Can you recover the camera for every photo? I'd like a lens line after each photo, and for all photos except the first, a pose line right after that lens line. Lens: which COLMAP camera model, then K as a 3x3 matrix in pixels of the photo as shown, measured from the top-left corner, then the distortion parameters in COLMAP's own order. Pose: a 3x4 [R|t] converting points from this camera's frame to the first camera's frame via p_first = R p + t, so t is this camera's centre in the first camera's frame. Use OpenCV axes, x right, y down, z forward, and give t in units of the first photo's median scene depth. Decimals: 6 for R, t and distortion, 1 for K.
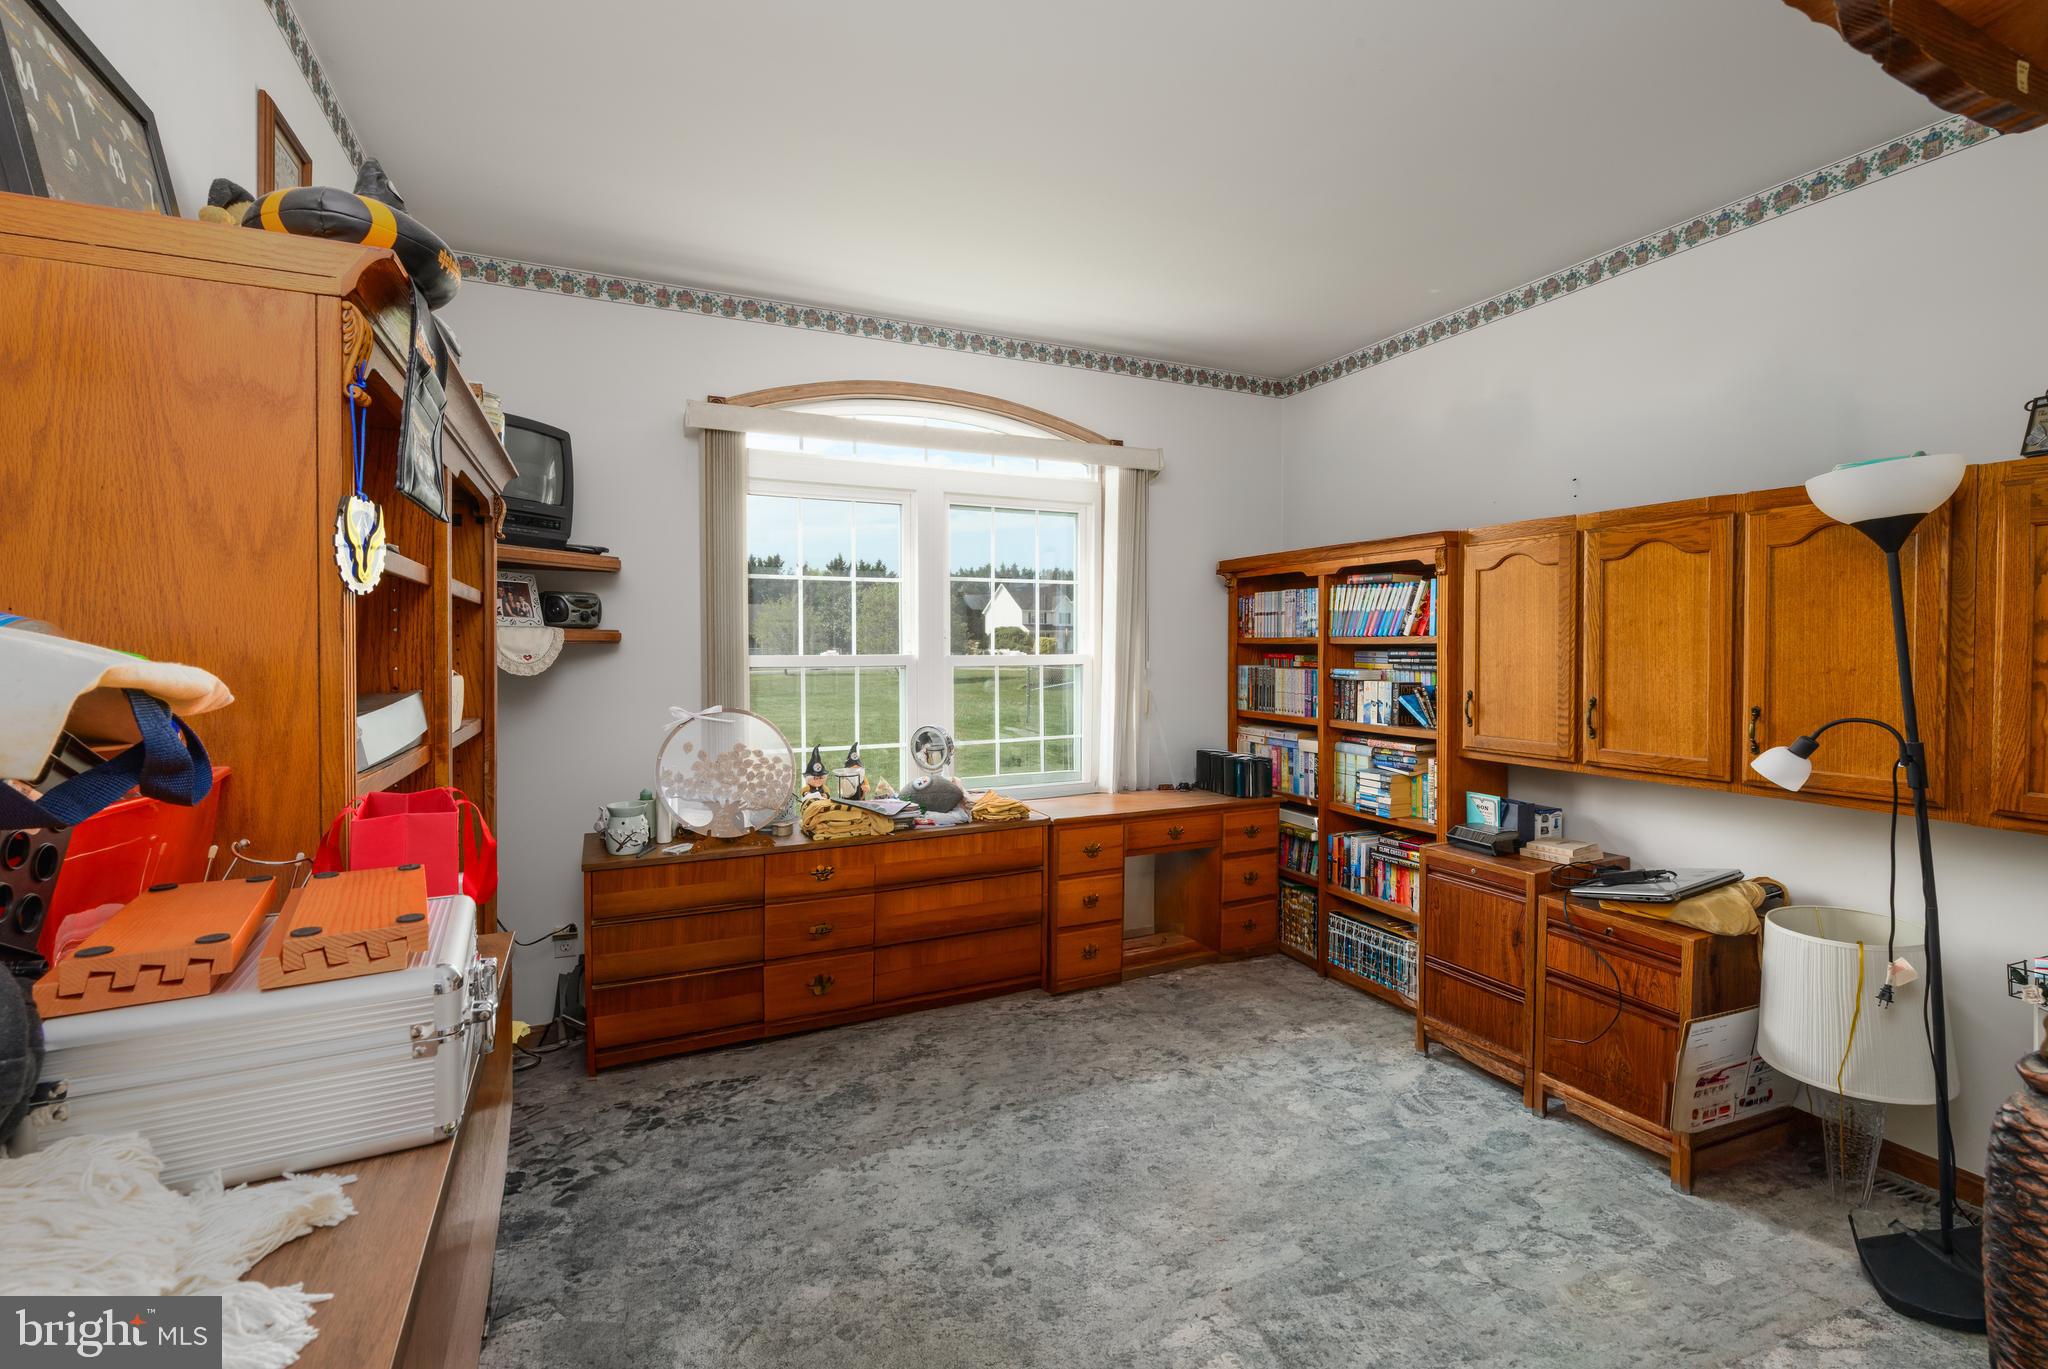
lens RADIAL K [[862.2, 0, 1024.0], [0, 862.2, 684.5], [0, 0, 1]] dist [0.001934, -0.000220]
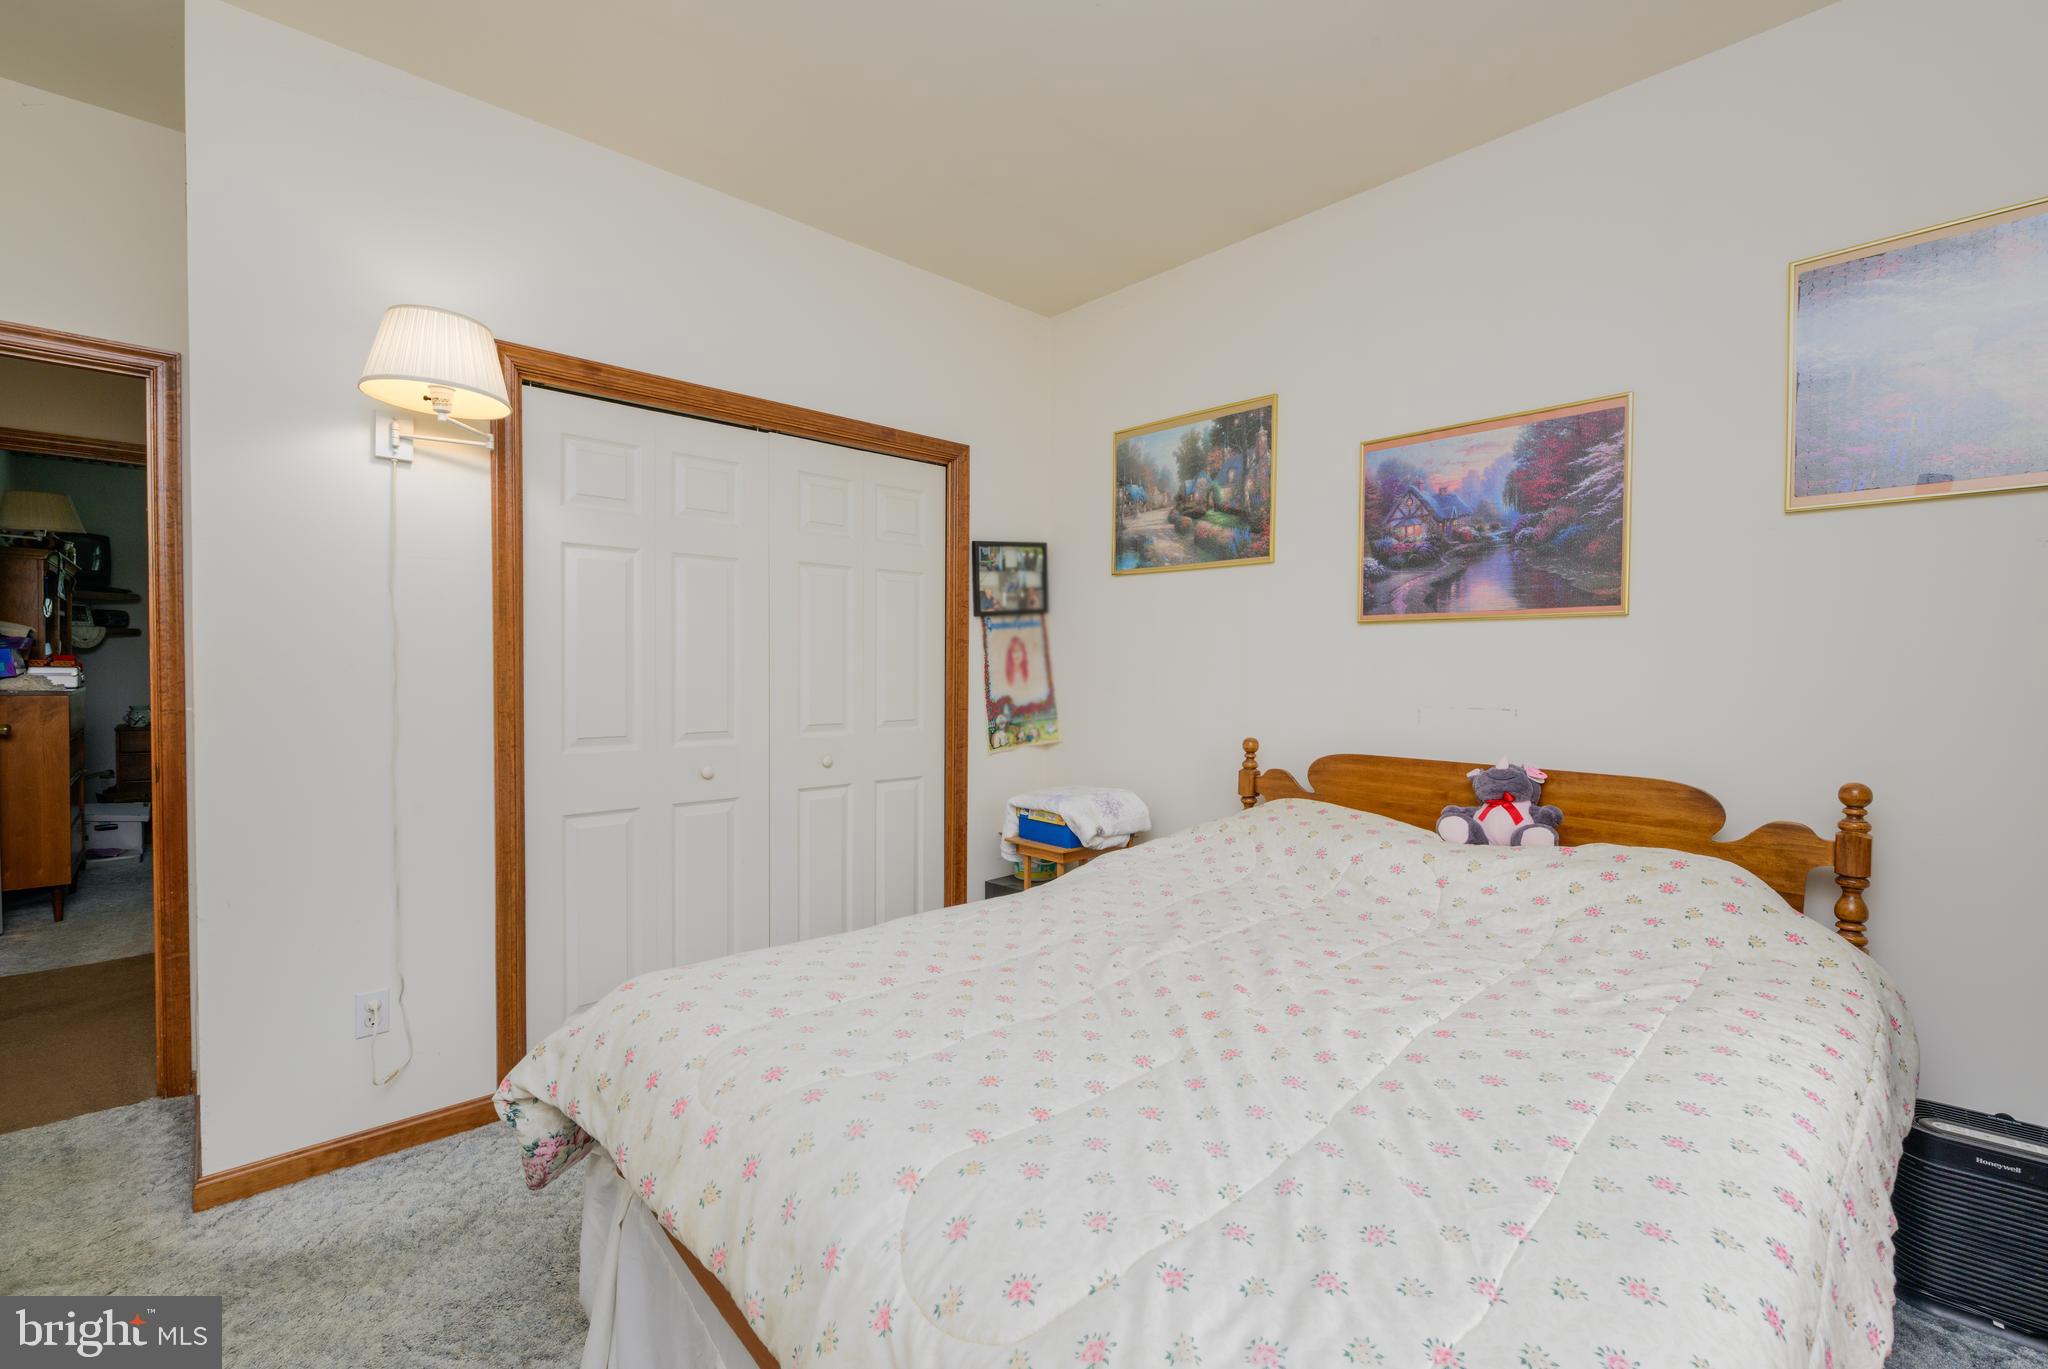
lens RADIAL K [[862.2, 0, 1024.0], [0, 862.2, 684.5], [0, 0, 1]] dist [0.001934, -0.000220]
pose [[0.950690, -0.001911, 0.310138, 1.071394], [0.007145, 0.999851, -0.015742, 0.140262], [-0.310061, 0.017182, 0.950561, -1.930651]]
